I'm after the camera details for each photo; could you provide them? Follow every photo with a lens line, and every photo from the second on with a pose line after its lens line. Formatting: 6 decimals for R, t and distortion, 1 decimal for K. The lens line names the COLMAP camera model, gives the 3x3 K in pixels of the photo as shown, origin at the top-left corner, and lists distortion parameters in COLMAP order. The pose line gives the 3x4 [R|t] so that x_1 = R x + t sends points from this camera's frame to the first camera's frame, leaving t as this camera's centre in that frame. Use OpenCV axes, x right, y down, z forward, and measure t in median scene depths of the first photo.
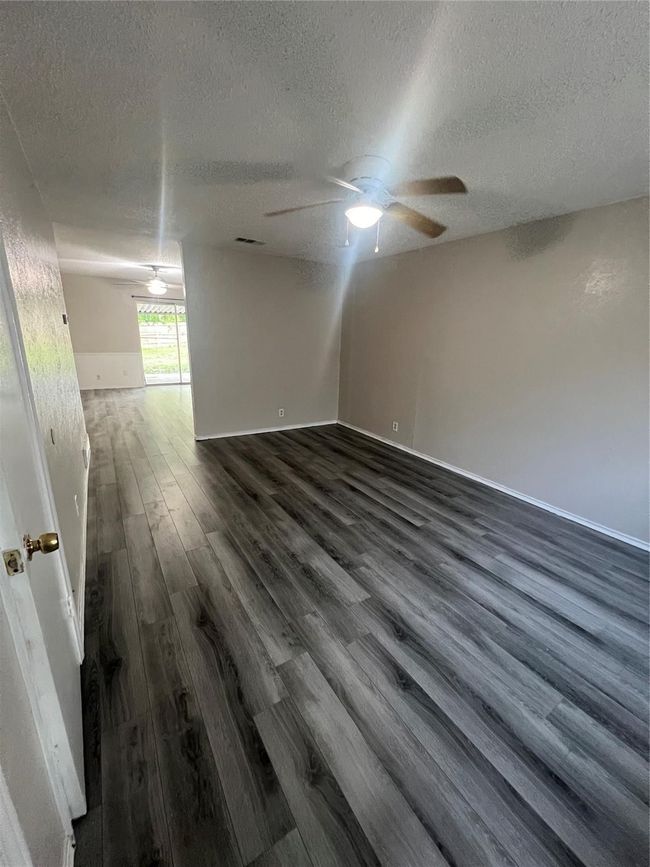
lens RADIAL K [[345.7, 0, 323.0], [0, 345.7, 434.0], [0, 0, 1]] dist [0.000897, -0.000037]
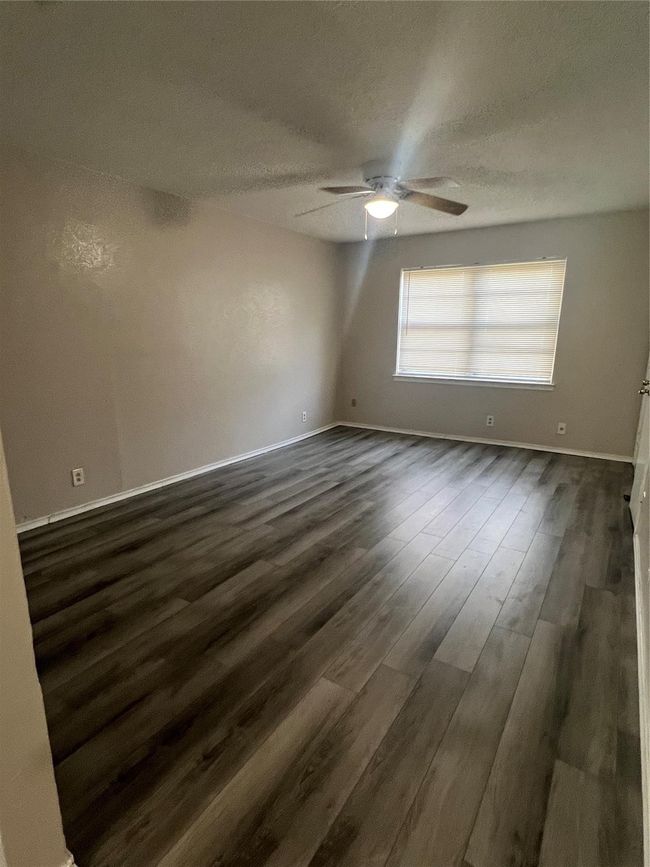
lens RADIAL K [[458.2, 0, 323.5], [0, 458.2, 439.2], [0, 0, 1]] dist [0.005256, 0.002507]
pose [[-0.418945, -0.248181, 0.873436, -0.953738], [0.235877, 0.899153, 0.368627, -0.417455], [-0.876839, 0.360458, -0.318156, 1.436468]]
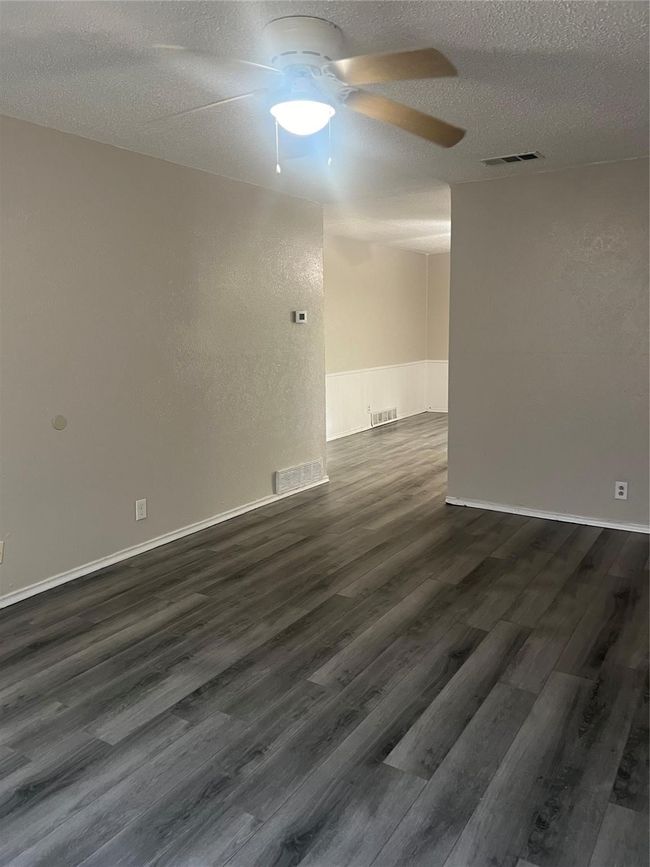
lens RADIAL K [[652.1, 0, 331.0], [0, 652.1, 435.1], [0, 0, 1]] dist [0.031221, -0.033517]
pose [[0.430201, 0.113020, -0.895630, 0.882753], [-0.226457, 0.973919, 0.014124, -0.108038], [0.873867, 0.196745, 0.444575, 0.505550]]
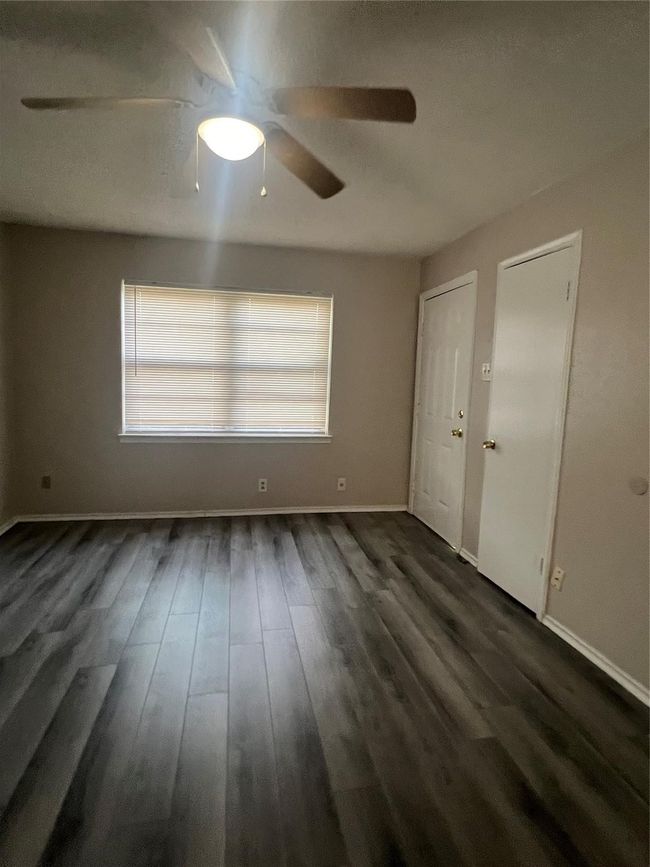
lens RADIAL K [[458.2, 0, 325.8], [0, 458.2, 433.3], [0, 0, 1]] dist [0.005256, 0.002507]
pose [[-0.931175, -0.111001, 0.347263, -0.260191], [0.035709, 0.920172, 0.389883, -0.359194], [-0.362819, 0.375450, -0.852877, 1.342973]]
